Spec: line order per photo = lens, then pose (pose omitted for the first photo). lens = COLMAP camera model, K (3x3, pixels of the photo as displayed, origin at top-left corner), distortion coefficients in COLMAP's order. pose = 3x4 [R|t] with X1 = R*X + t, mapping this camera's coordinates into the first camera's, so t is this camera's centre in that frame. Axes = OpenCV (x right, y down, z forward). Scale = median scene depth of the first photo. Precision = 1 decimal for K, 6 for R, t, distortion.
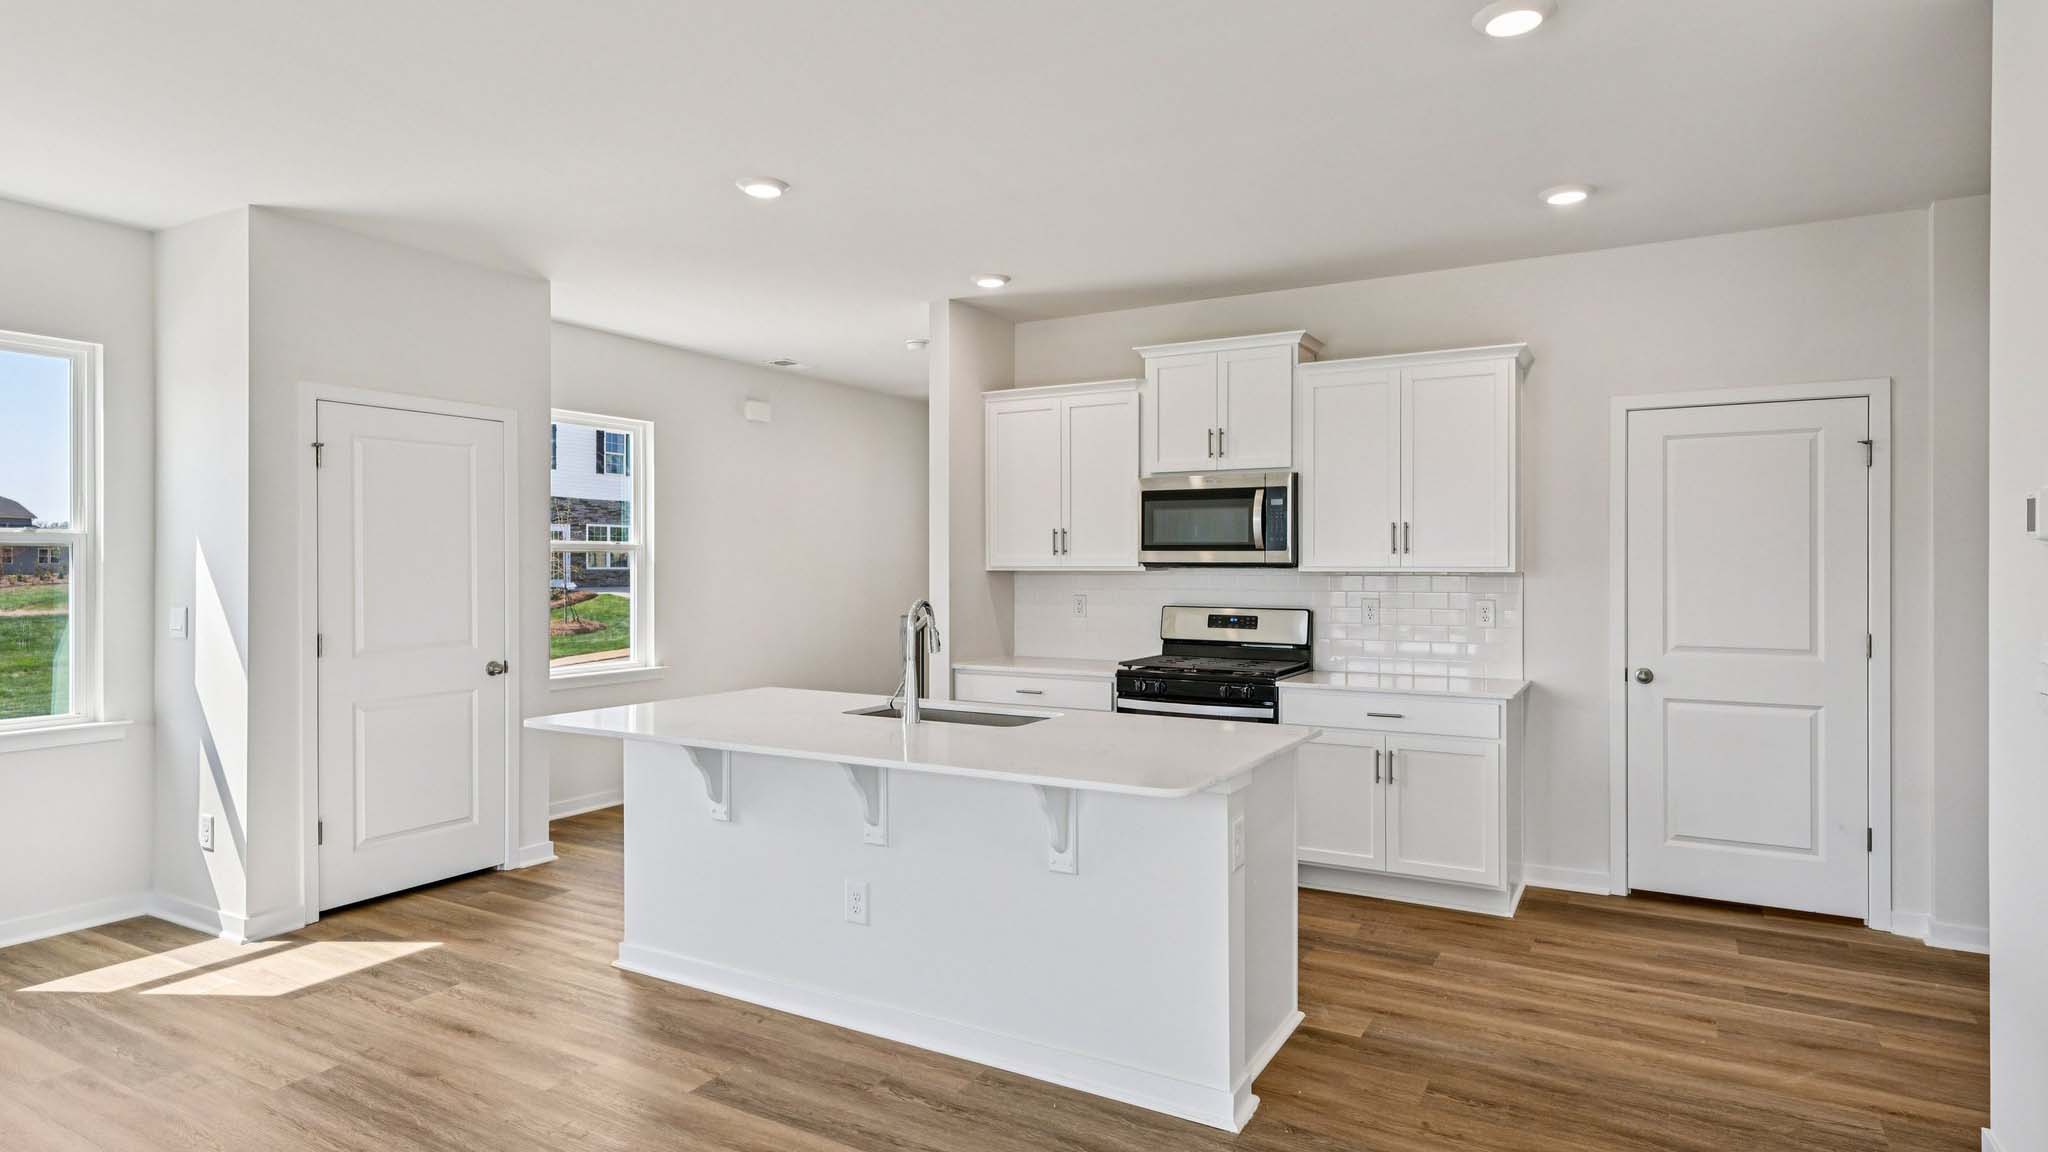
lens RADIAL K [[1114.4, 0, 1023.5], [0, 1114.4, 564.2], [0, 0, 1]] dist [0.008169, 0.002751]
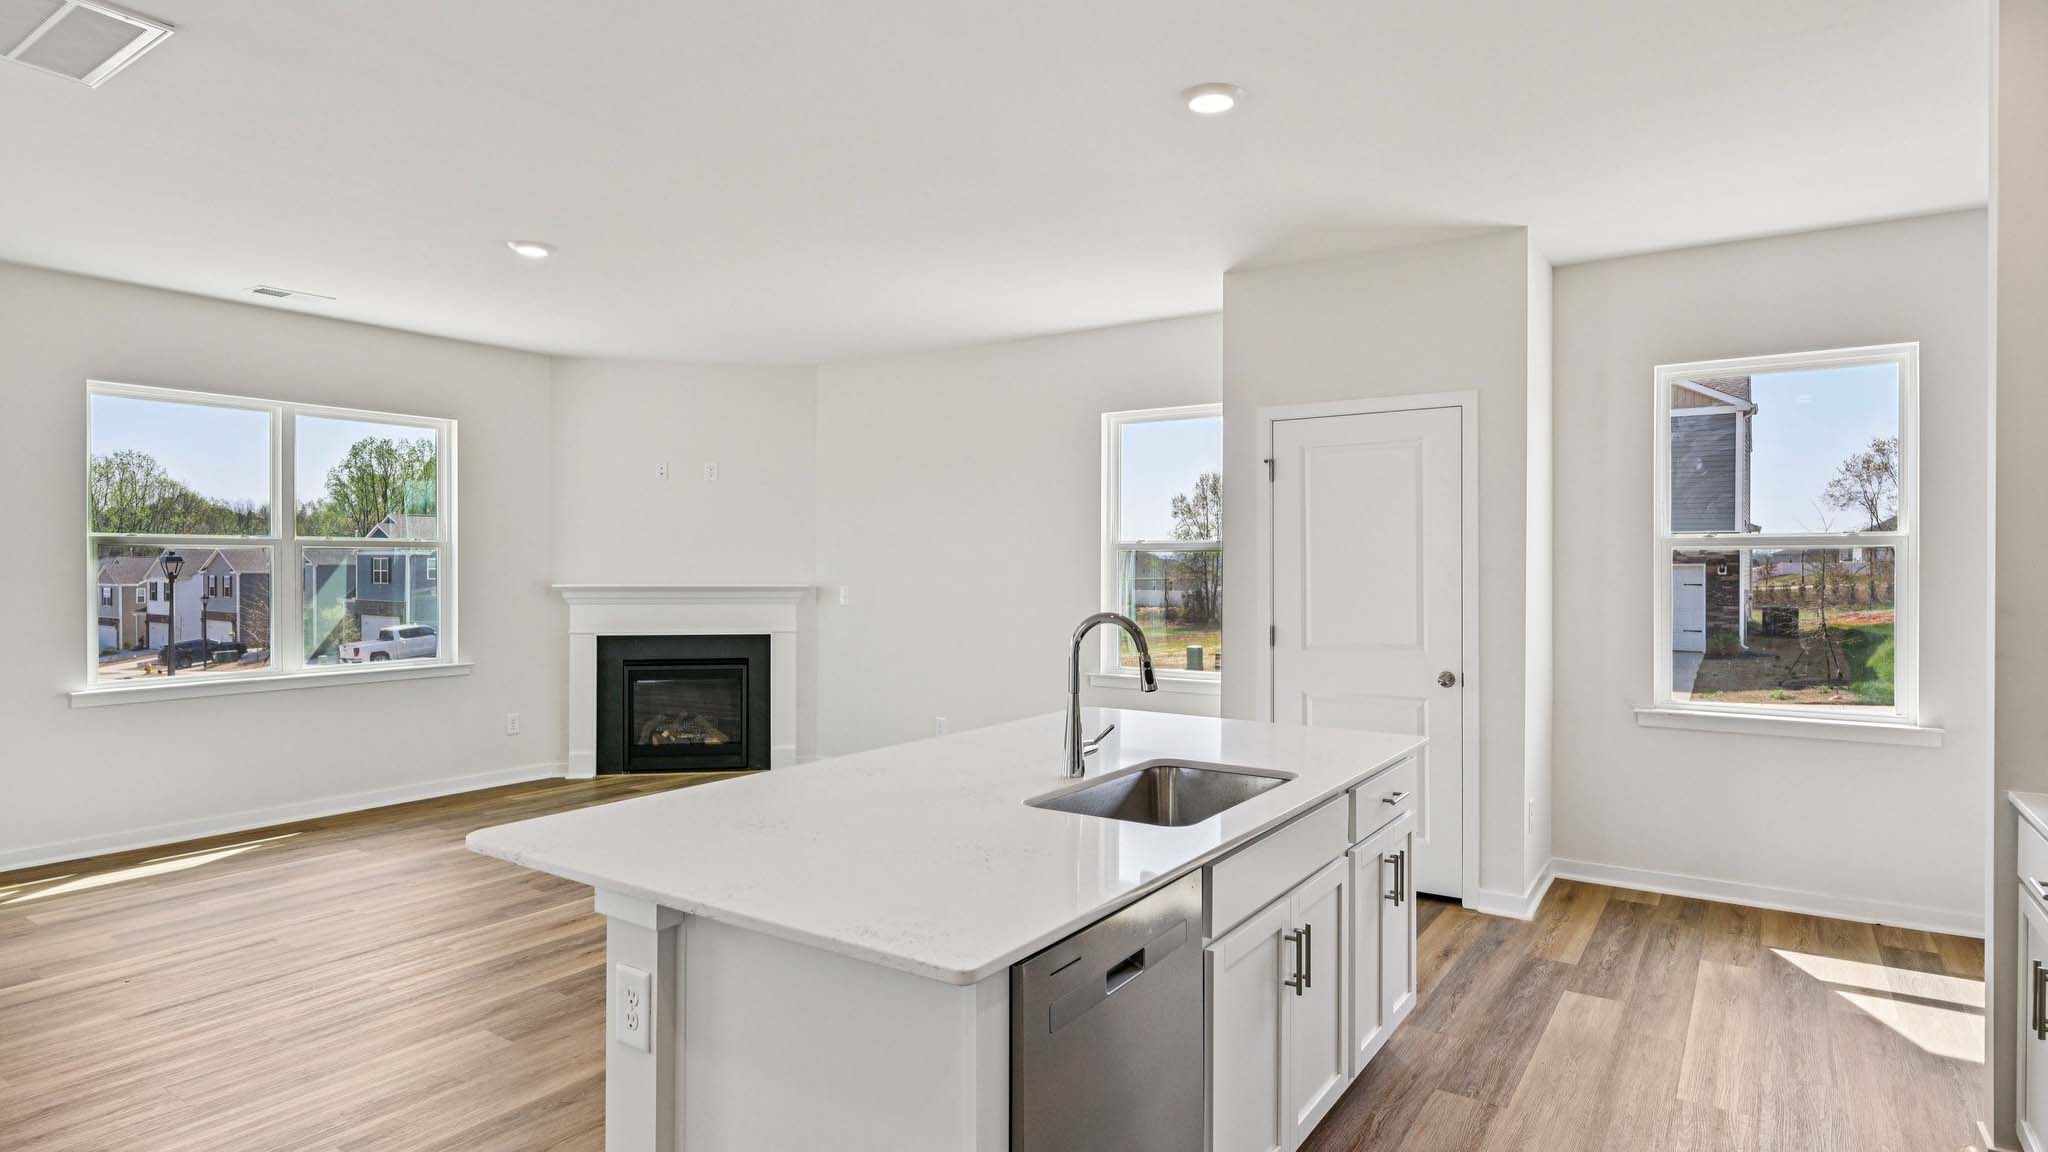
lens RADIAL K [[1098.2, 0, 1028.6], [0, 1098.2, 578.4], [0, 0, 1]] dist [-0.017974, 0.001149]
pose [[-0.063924, 0.011915, -0.997884, 0.503030], [-0.001248, 0.999927, 0.012019, 0.000146], [0.997954, 0.002014, -0.063904, 0.814398]]
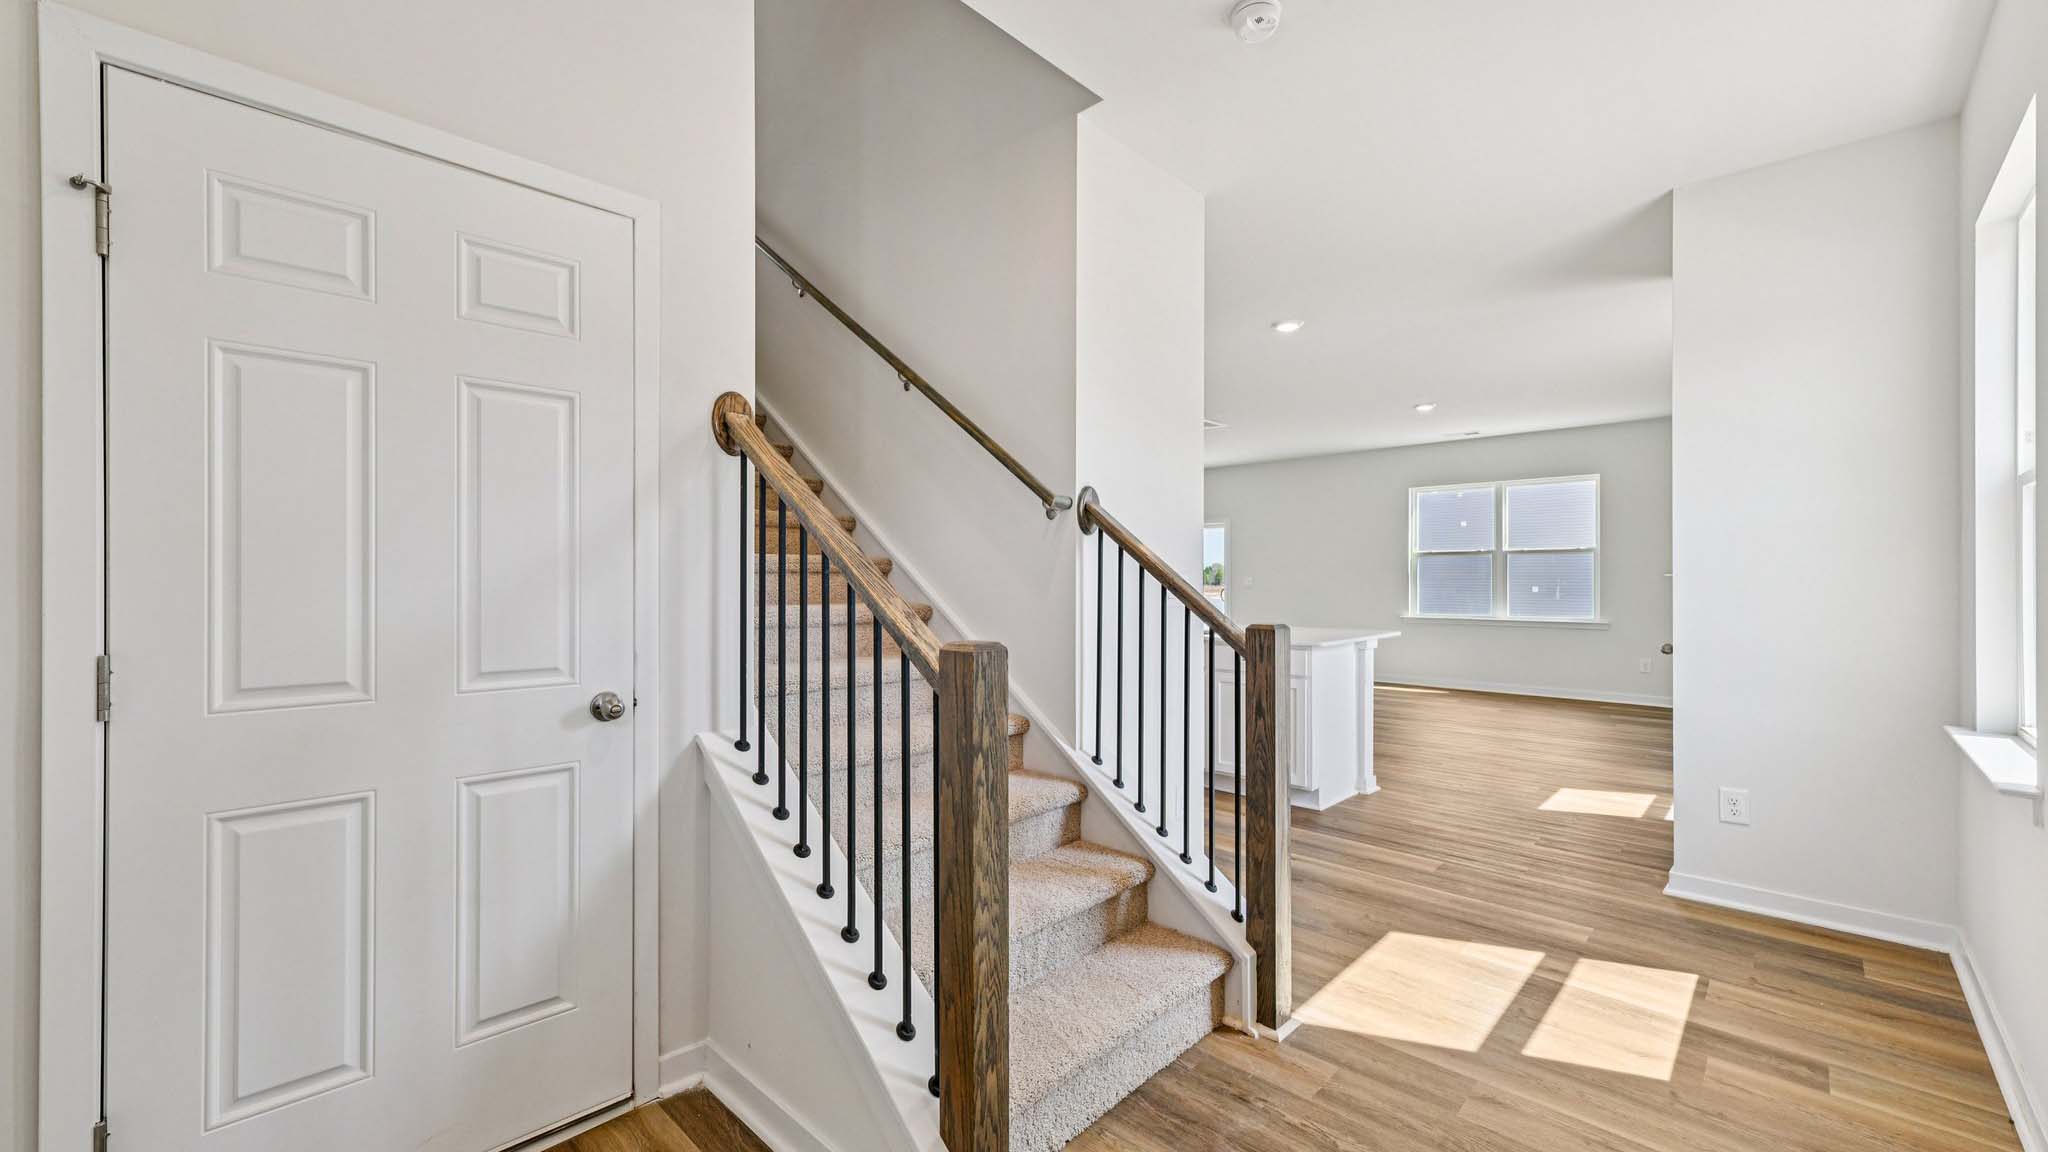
lens RADIAL K [[811.4, 0, 1010.4], [0, 811.4, 576.5], [0, 0, 1]] dist [0.003041, -0.000771]
pose [[-0.967138, -0.000825, 0.254252, -0.122170], [-0.001977, 0.999989, -0.004273, 0.043731], [-0.254246, -0.004636, -0.967129, 2.038436]]
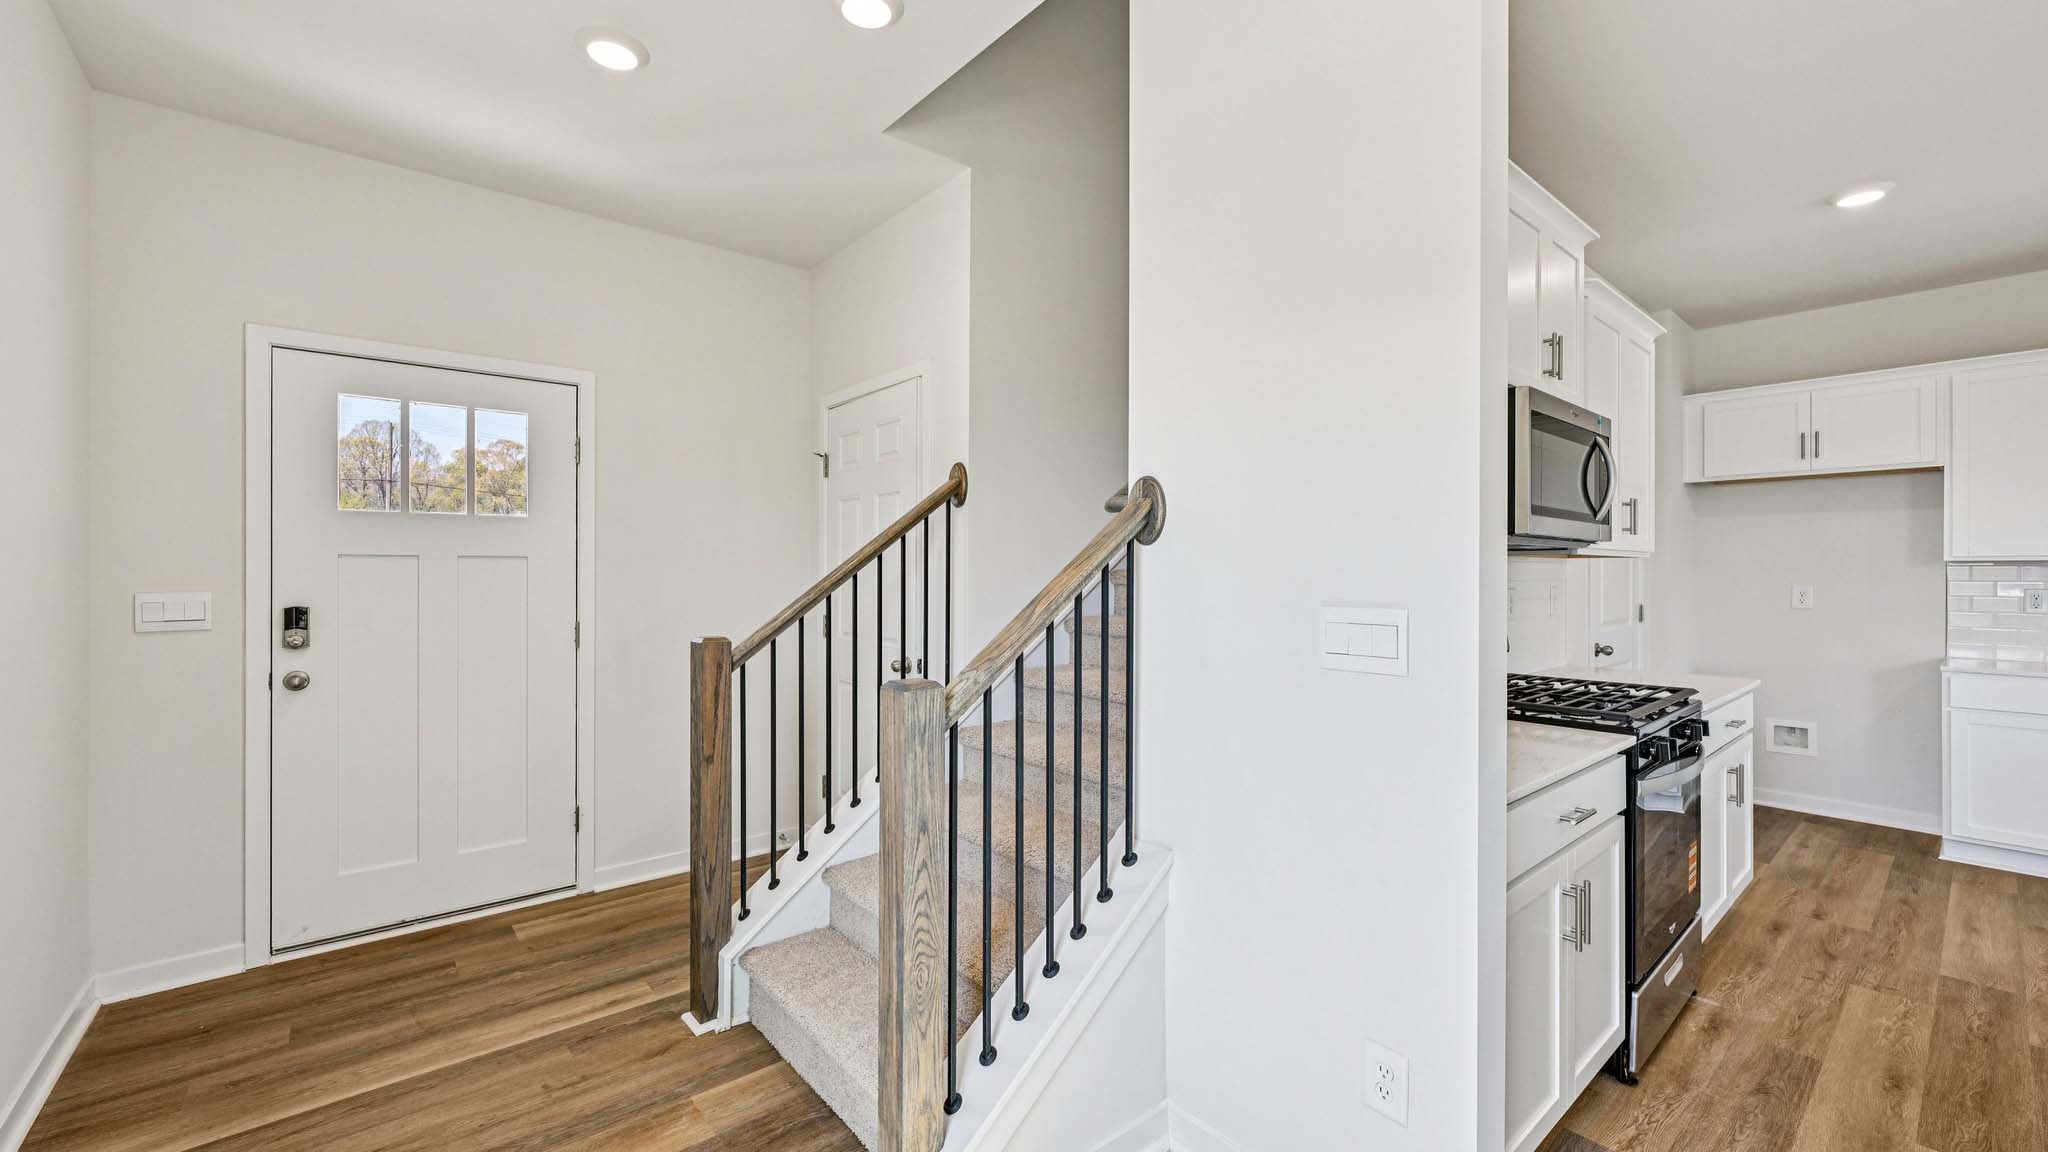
lens RADIAL K [[811.4, 0, 1014.1], [0, 811.4, 571.9], [0, 0, 1]] dist [0.003041, -0.000771]
pose [[0.349316, -0.001737, 0.937003, -0.459621], [-0.004294, 0.999985, 0.003455, 0.021172], [-0.936995, -0.005230, 0.349304, 1.344473]]
